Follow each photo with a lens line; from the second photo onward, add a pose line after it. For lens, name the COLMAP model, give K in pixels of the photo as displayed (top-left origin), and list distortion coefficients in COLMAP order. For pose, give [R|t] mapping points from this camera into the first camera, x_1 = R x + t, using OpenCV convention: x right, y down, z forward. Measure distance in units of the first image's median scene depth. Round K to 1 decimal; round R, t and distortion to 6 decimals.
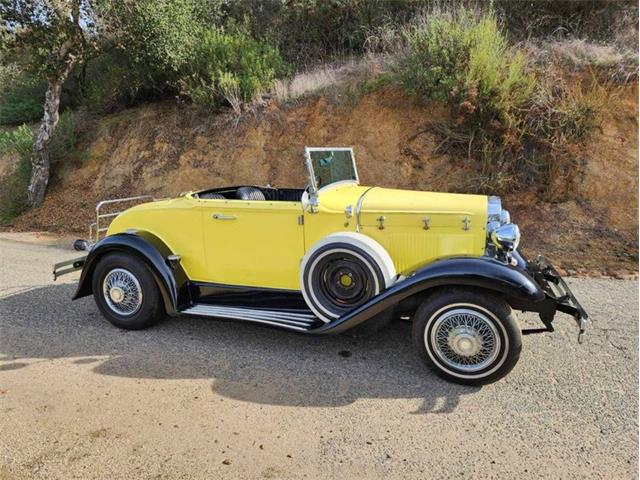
lens RADIAL K [[425.5, 0, 320.3], [0, 425.5, 230.8], [0, 0, 1]] dist [0.077941, -0.067036]
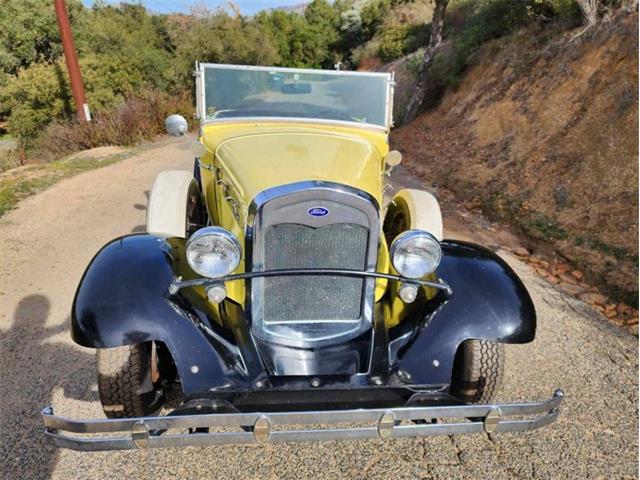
lens RADIAL K [[430.7, 0, 314.7], [0, 430.7, 237.3], [0, 0, 1]] dist [0.059785, -0.054414]
pose [[0.431237, 0.358617, -0.827906, 0.654722], [-0.218393, 0.931815, 0.289871, -0.128218], [0.875408, 0.055805, 0.480152, 0.596119]]
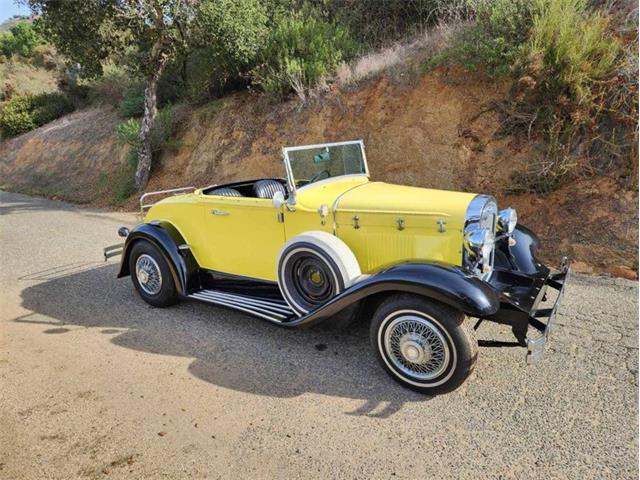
lens RADIAL K [[424.8, 0, 314.1], [0, 424.8, 232.3], [0, 0, 1]] dist [0.083686, -0.070865]
pose [[0.963707, 0.028535, -0.265432, 0.235143], [-0.012918, 0.998091, 0.060396, -0.040405], [0.266649, -0.054775, 0.962236, 0.010430]]
